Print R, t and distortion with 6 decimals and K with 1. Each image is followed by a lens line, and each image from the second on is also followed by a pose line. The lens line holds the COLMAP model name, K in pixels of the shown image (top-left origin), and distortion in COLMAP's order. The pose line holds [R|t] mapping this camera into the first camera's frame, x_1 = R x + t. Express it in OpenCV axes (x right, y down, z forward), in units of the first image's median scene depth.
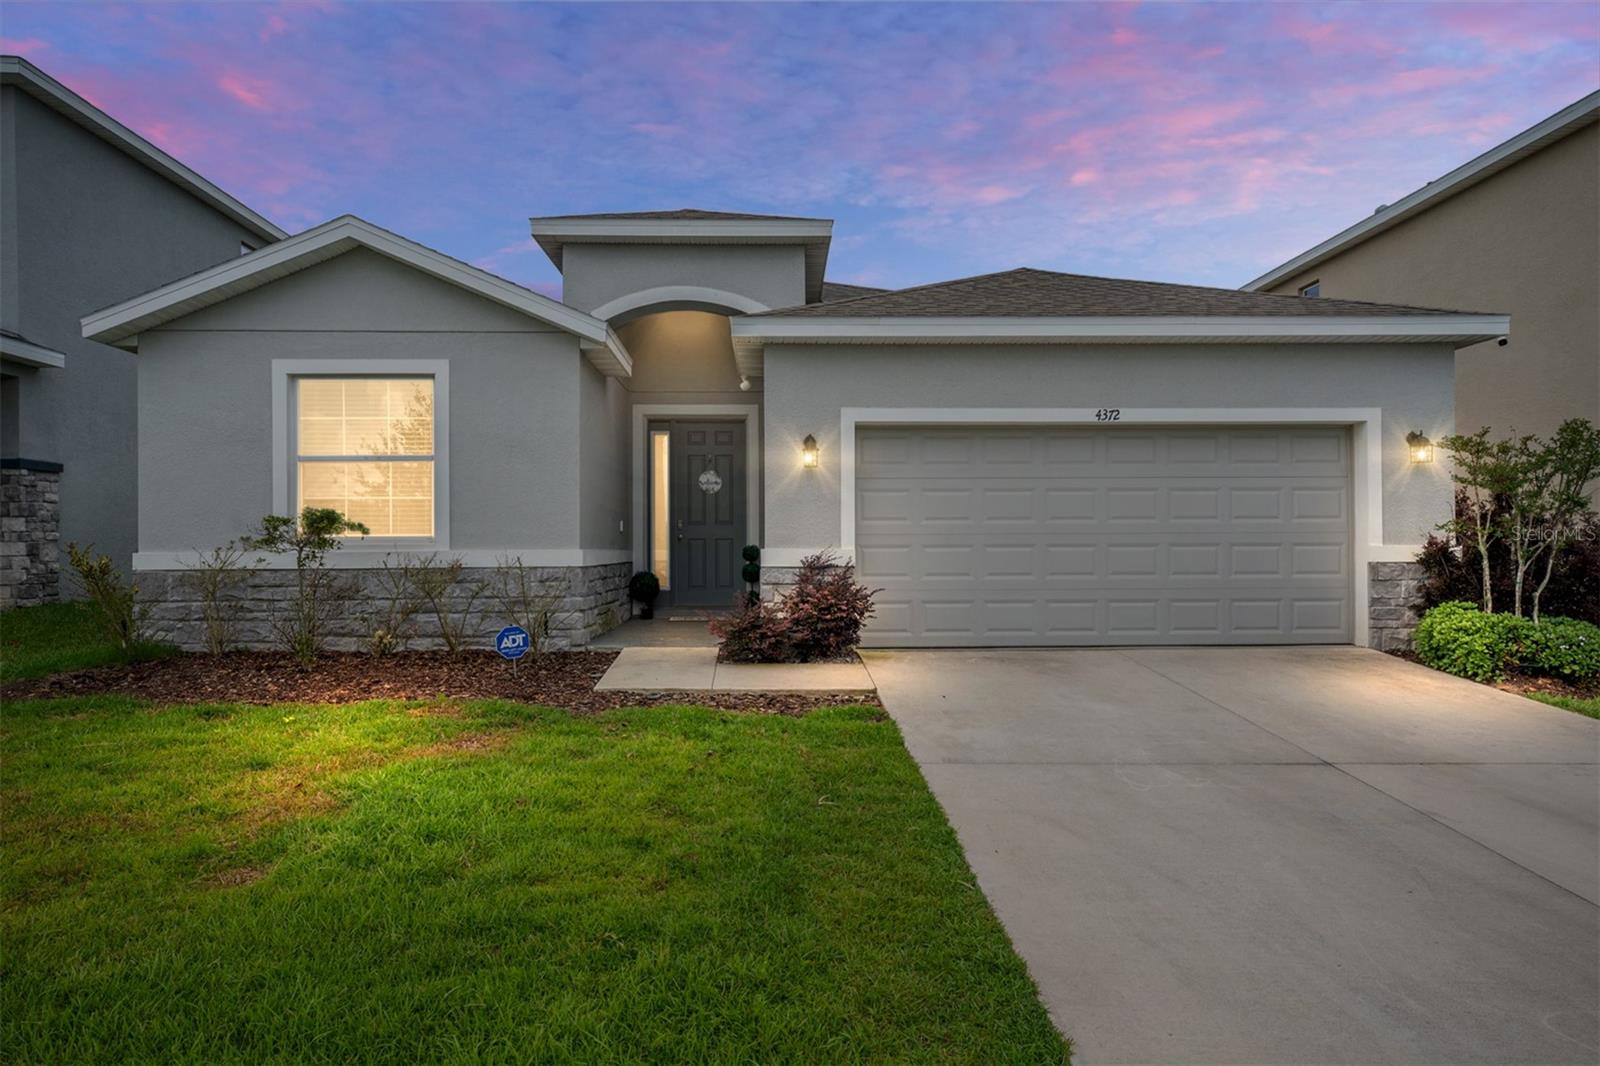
lens RADIAL K [[980.5, 0, 797.8], [0, 980.5, 540.9], [0, 0, 1]] dist [0.018275, 0.005520]
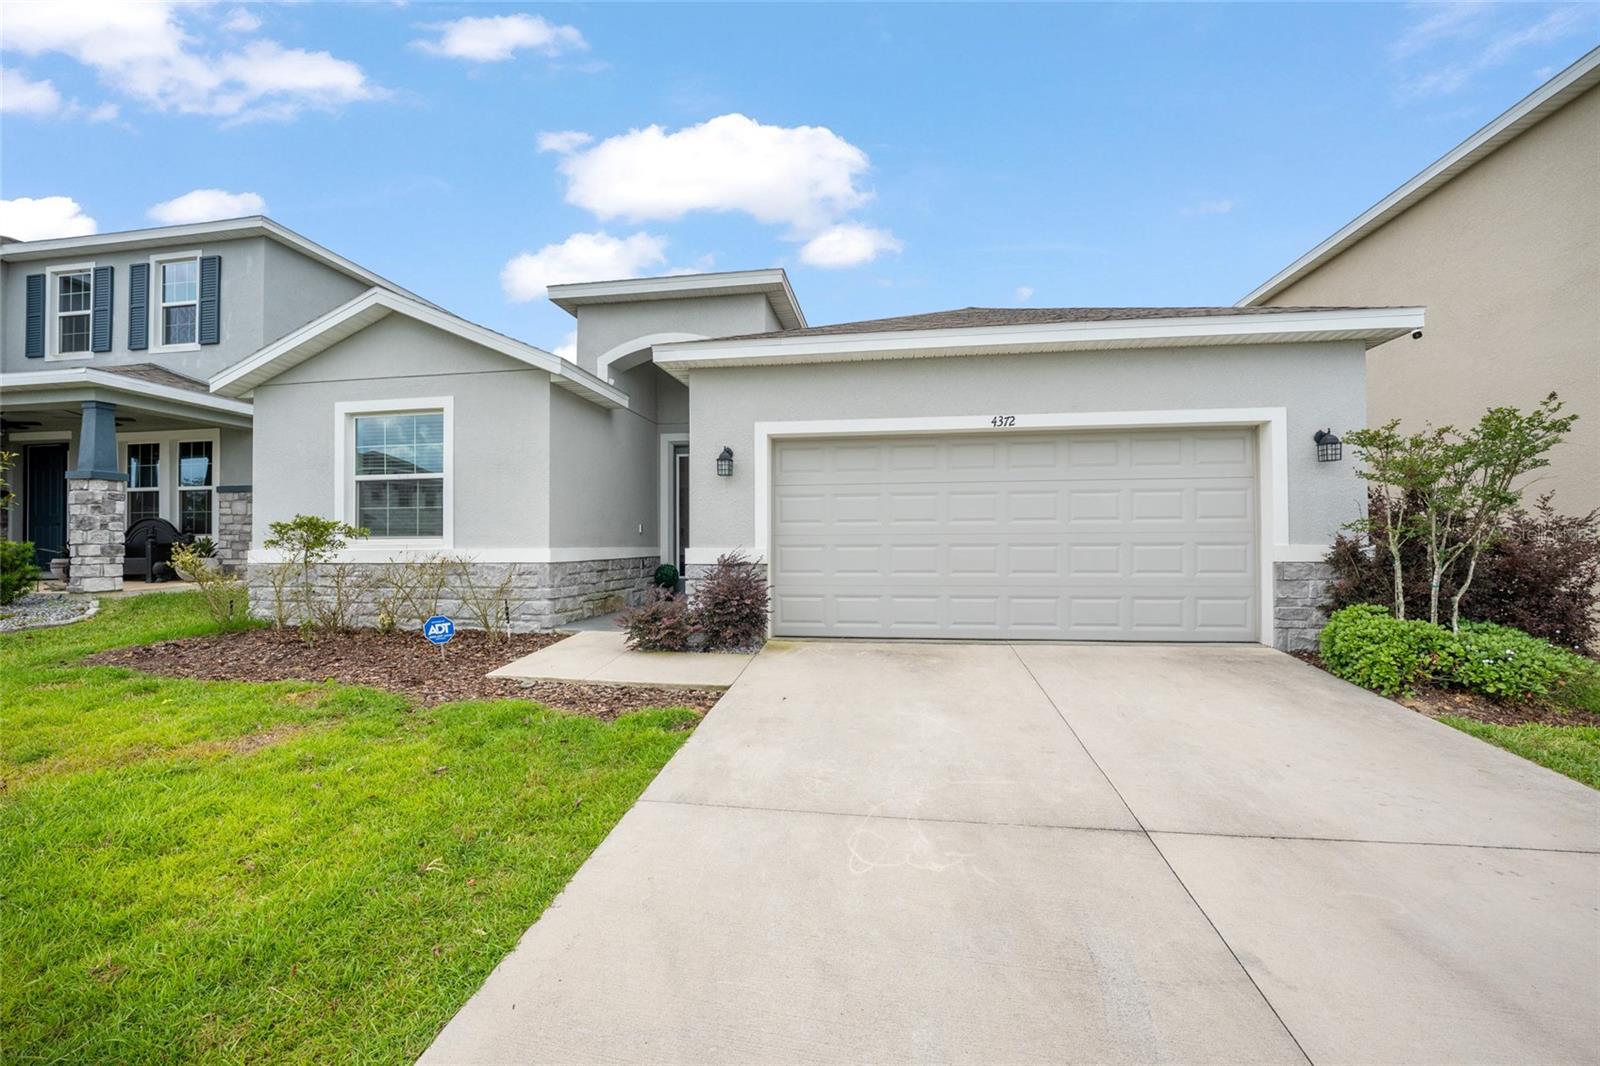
lens RADIAL K [[643.1, 0, 801.4], [0, 643.1, 536.4], [0, 0, 1]] dist [-0.029605, 0.005148]
pose [[0.983554, -0.002287, -0.180600, 0.232113], [0.002207, 0.999997, -0.000646, -0.004901], [0.180601, 0.000236, 0.983556, 0.293294]]
